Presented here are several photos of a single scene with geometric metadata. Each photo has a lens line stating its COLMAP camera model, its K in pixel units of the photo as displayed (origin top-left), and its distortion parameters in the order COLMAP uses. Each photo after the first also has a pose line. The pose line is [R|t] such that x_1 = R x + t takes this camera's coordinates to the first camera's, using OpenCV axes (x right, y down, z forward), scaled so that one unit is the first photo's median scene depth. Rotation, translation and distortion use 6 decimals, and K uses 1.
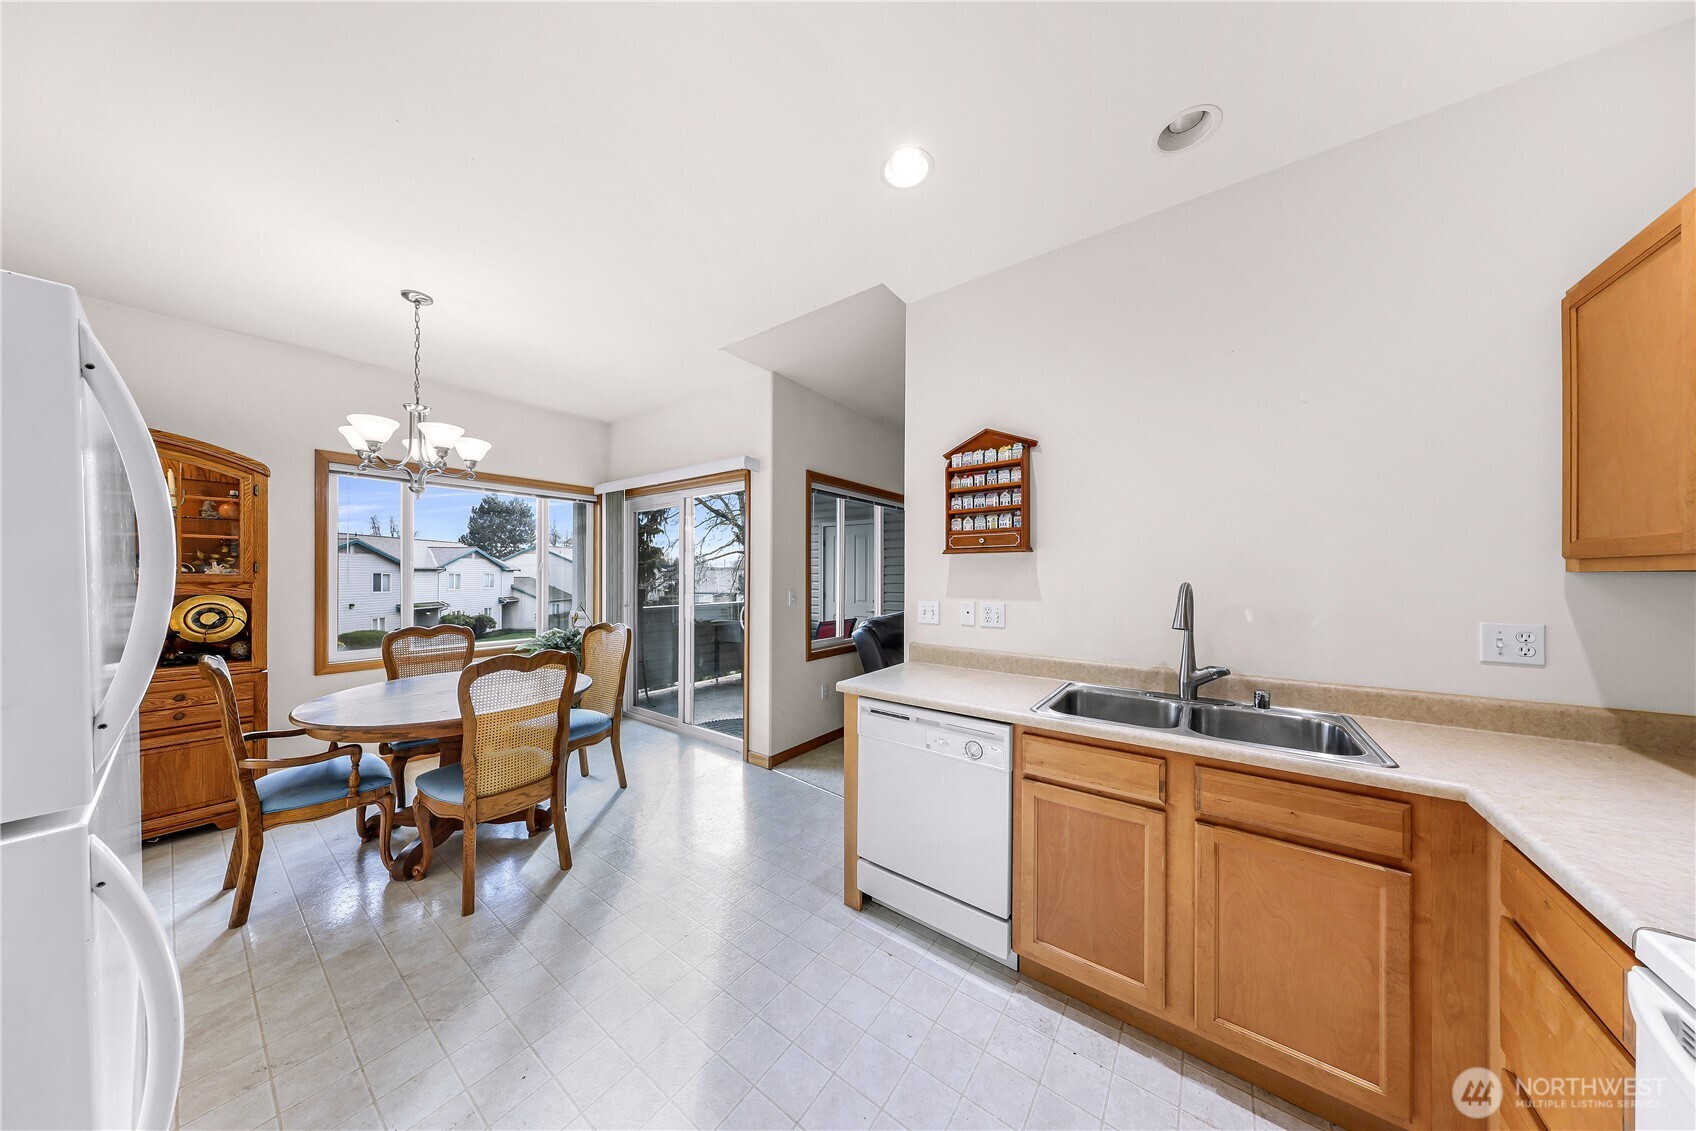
lens RADIAL K [[495.1, 0, 843.6], [0, 495.1, 574.0], [0, 0, 1]] dist [-0.000080, -0.000113]
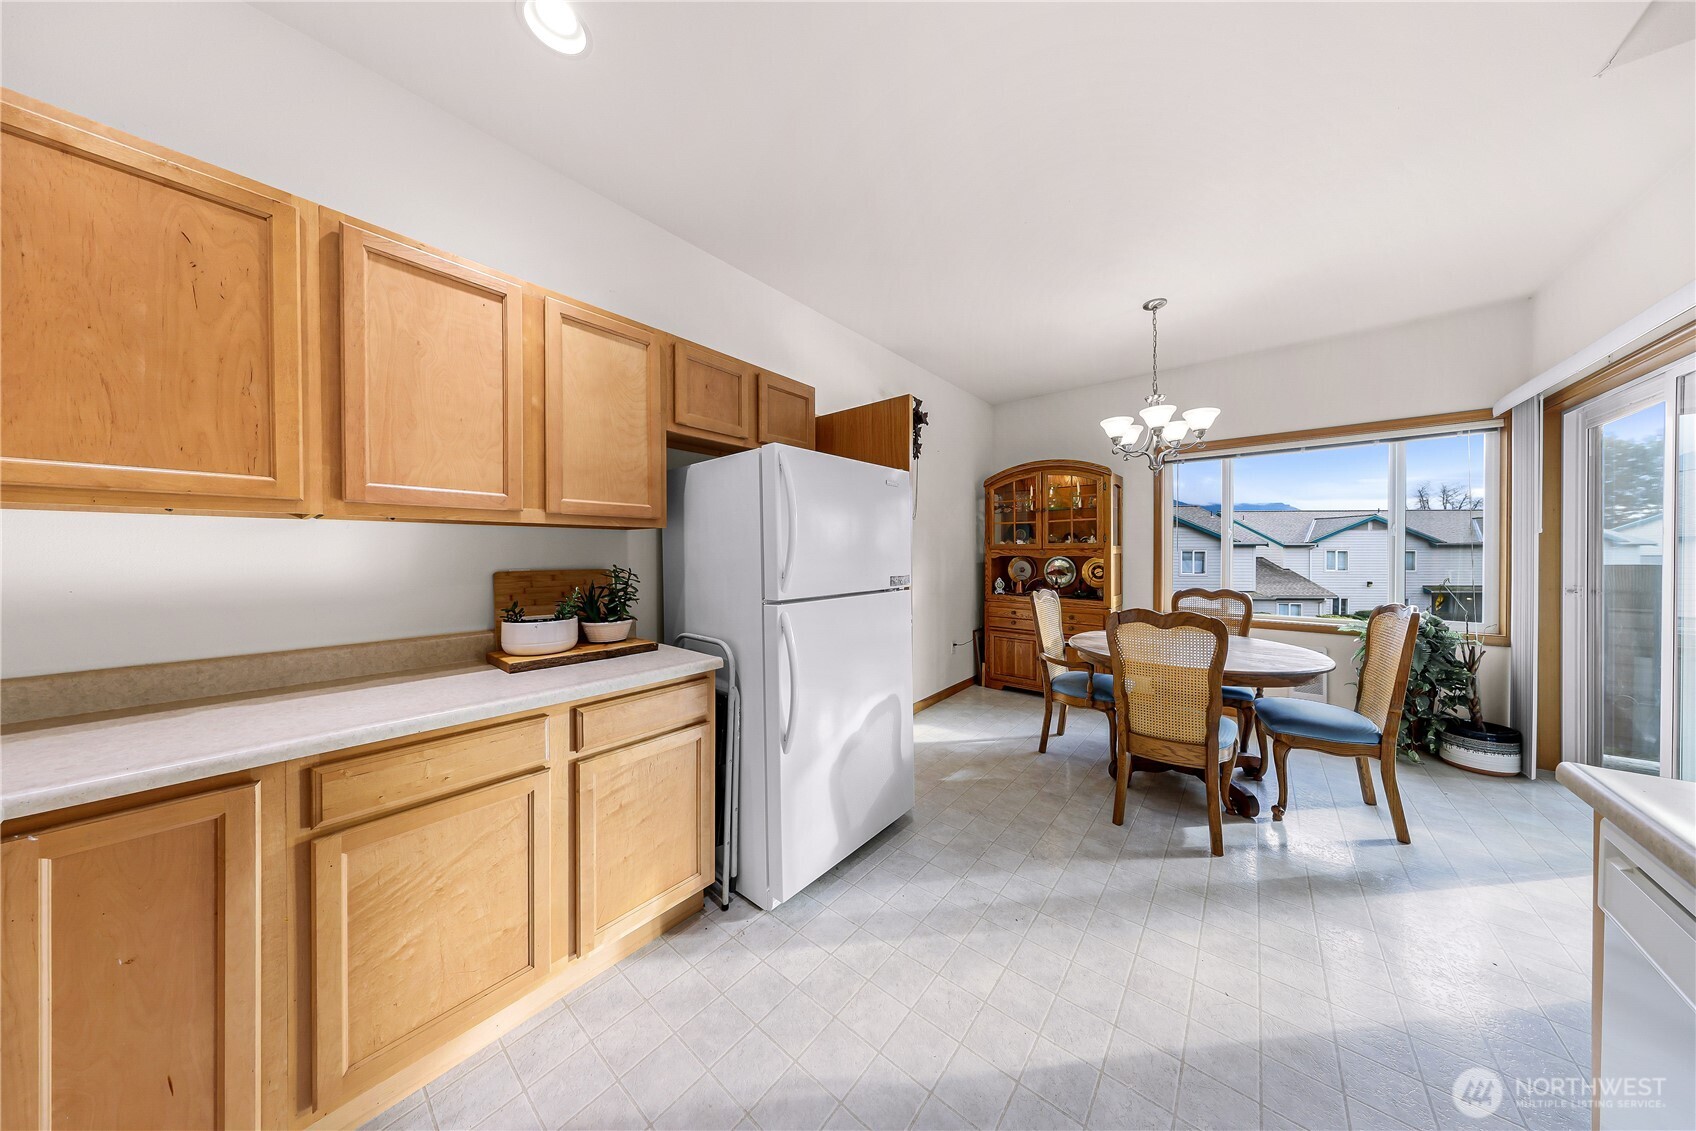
lens RADIAL K [[495.1, 0, 858.5], [0, 495.1, 557.4], [0, 0, 1]] dist [-0.000080, -0.000113]
pose [[-0.039333, 0.007168, -0.999200, 0.198011], [0.002913, 0.999971, 0.007058, 0.018880], [0.999222, -0.002633, -0.039353, 0.195957]]
